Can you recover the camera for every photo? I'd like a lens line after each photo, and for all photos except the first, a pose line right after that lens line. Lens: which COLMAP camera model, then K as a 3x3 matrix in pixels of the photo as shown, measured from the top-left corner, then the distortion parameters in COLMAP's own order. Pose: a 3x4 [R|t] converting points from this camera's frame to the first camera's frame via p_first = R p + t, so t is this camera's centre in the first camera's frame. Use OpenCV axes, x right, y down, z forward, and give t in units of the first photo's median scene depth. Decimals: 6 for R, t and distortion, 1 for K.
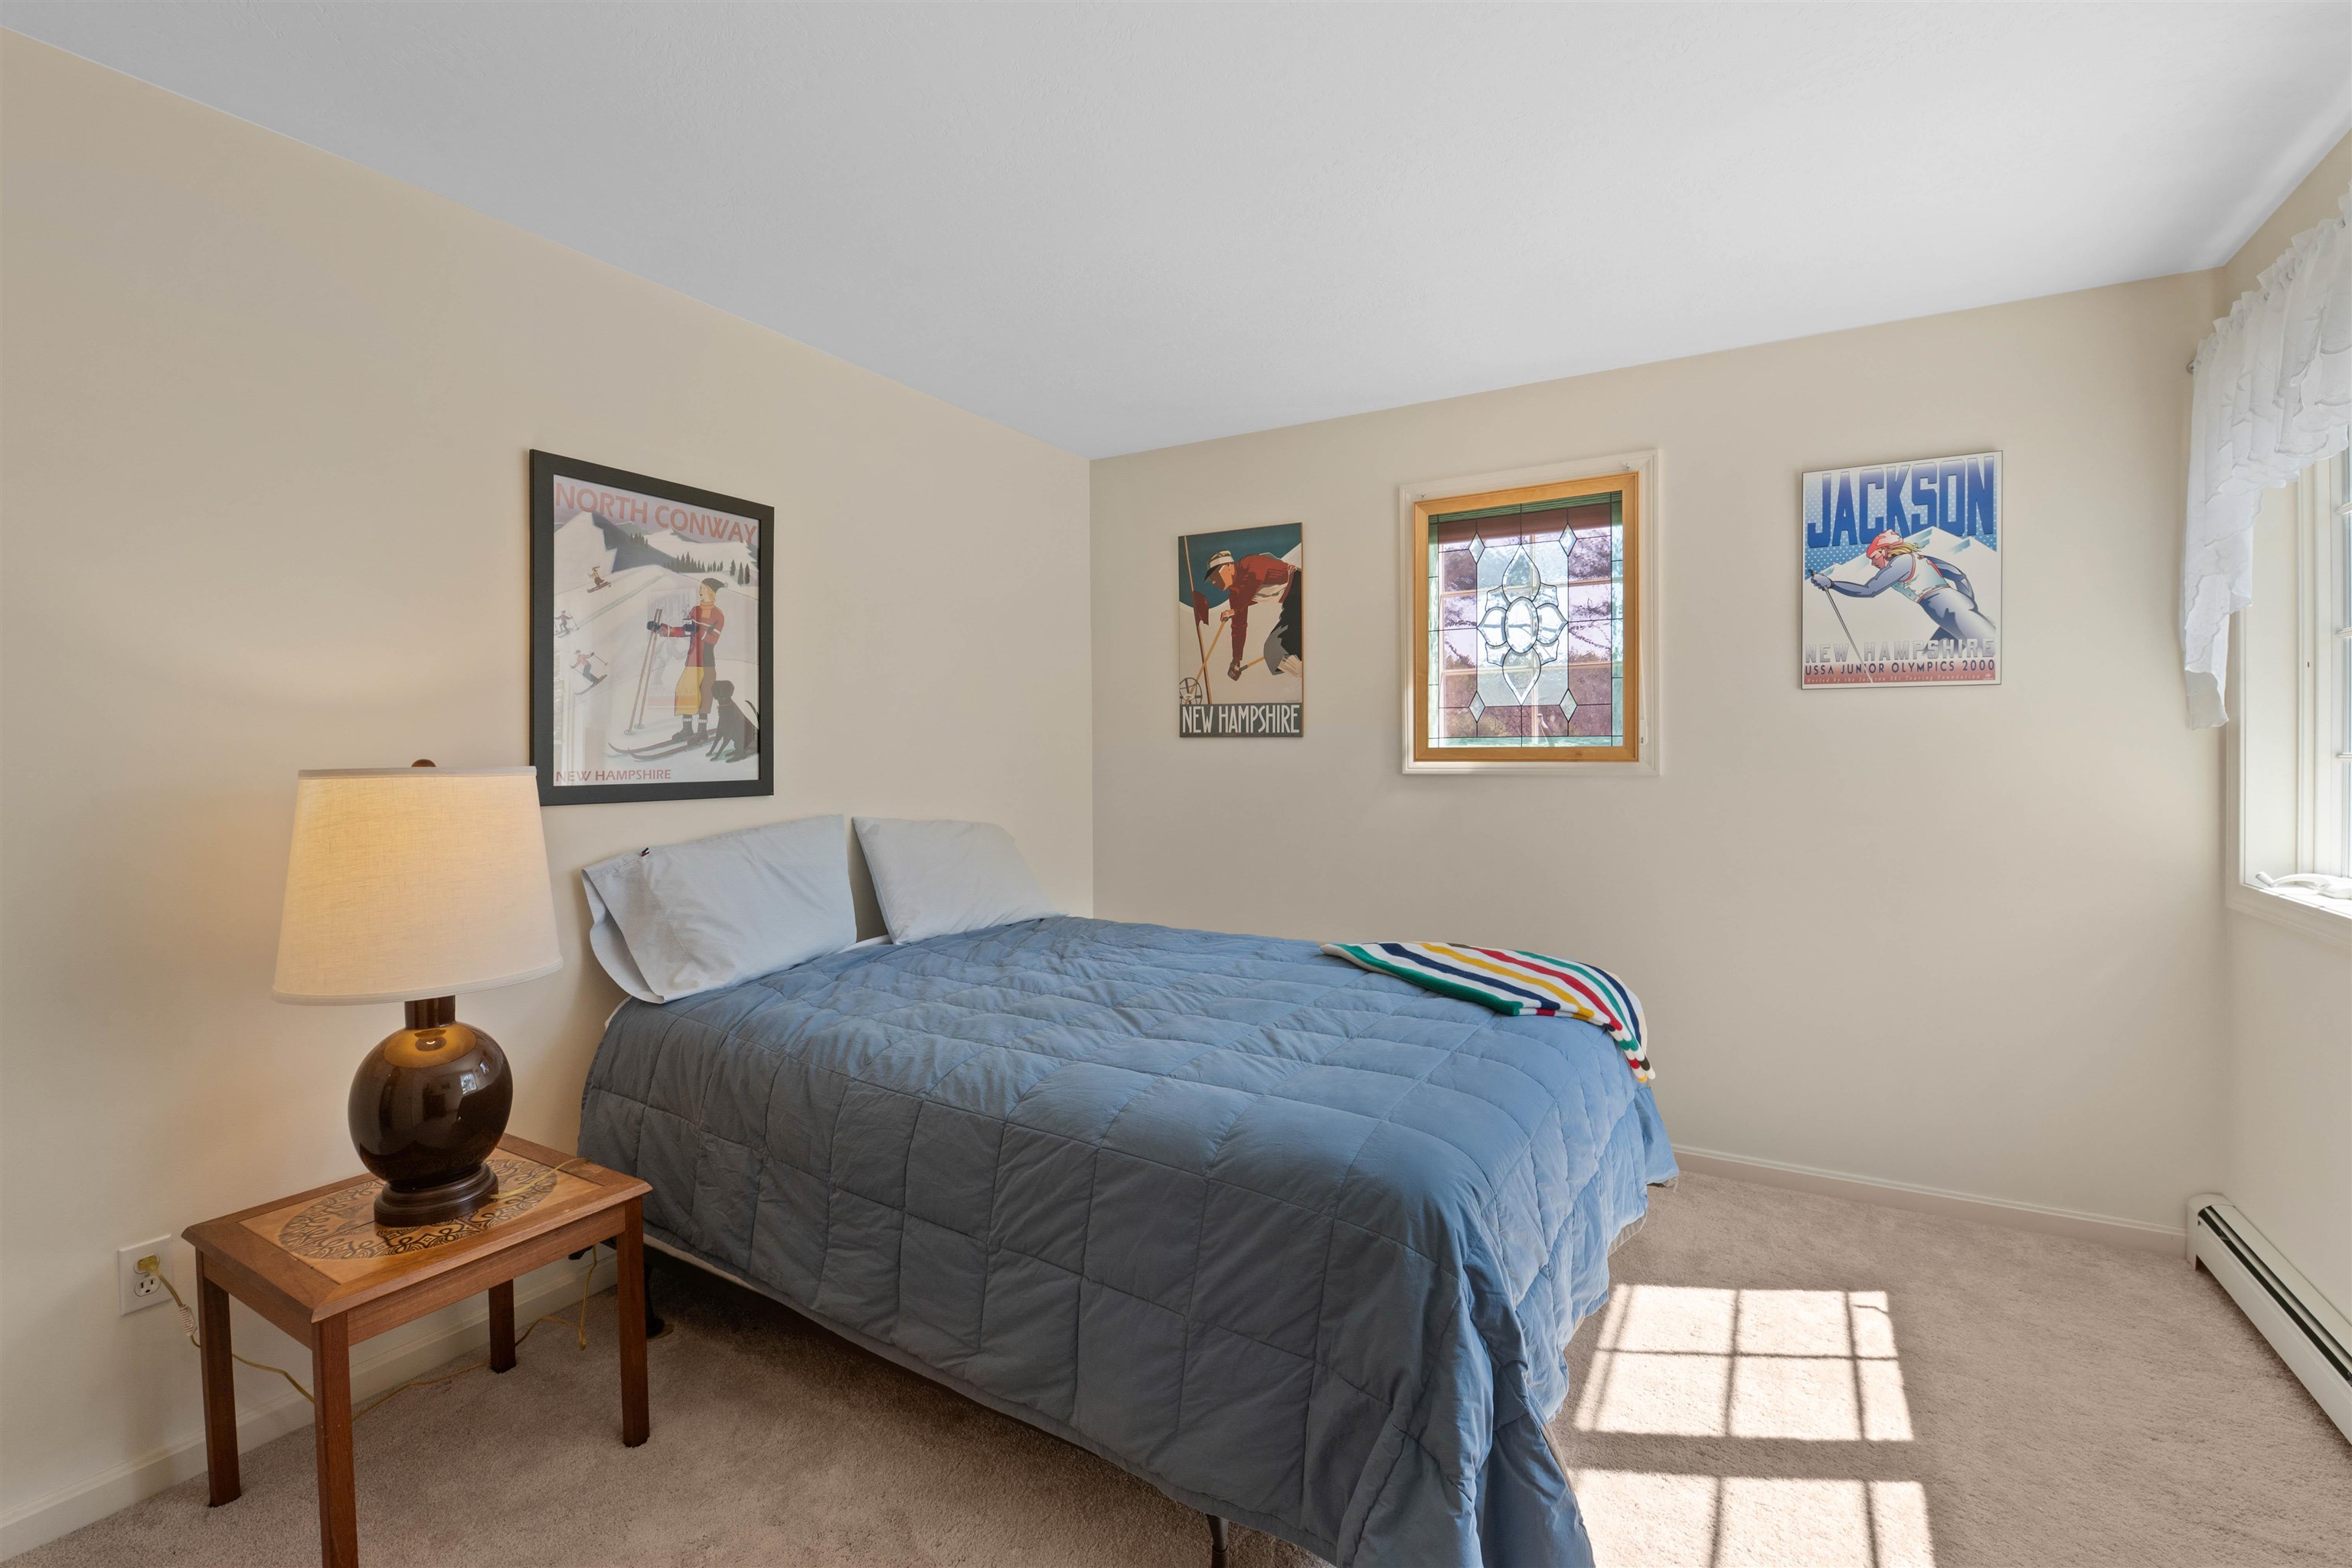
lens RADIAL K [[1033.3, 0, 1177.7], [0, 1033.3, 799.3], [0, 0, 1]] dist [-0.010809, -0.000546]
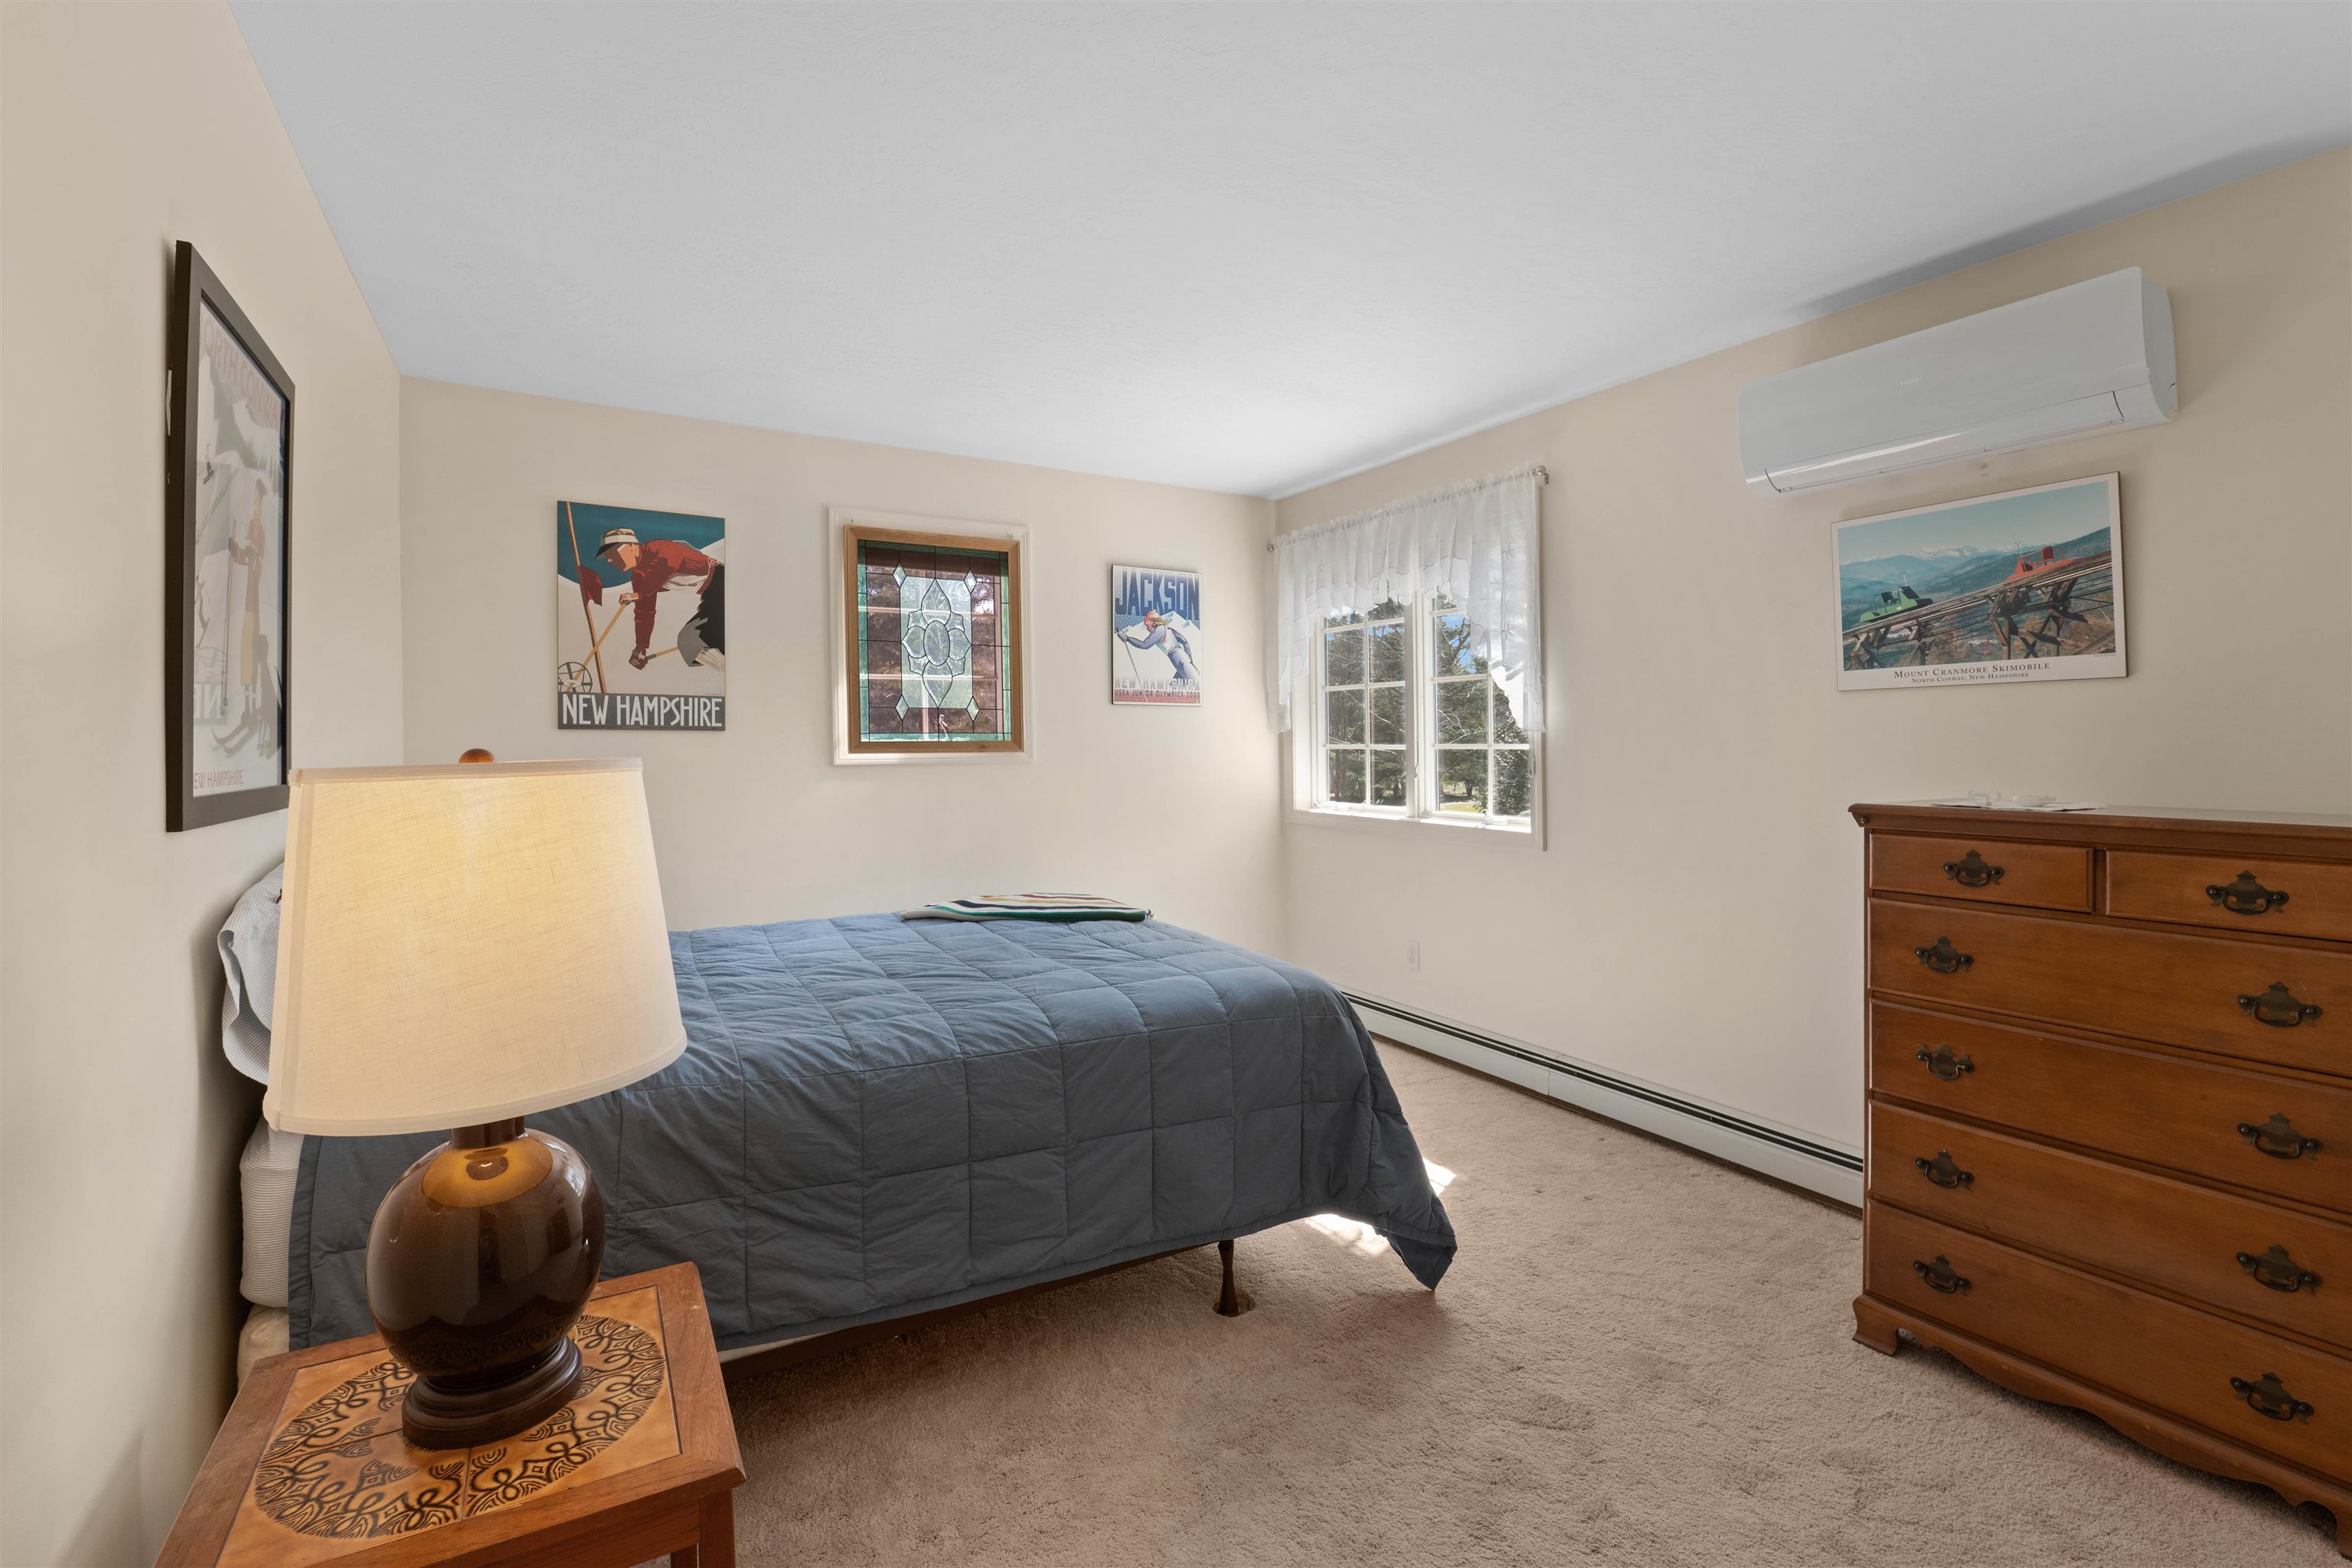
lens RADIAL K [[1029.4, 0, 1177.6], [0, 1029.4, 777.9], [0, 0, 1]] dist [0.002044, -0.010079]
pose [[0.492832, -0.026324, 0.869726, -0.542346], [0.041990, 0.999097, 0.006446, -0.002355], [-0.869111, 0.033343, 0.493493, 0.125629]]
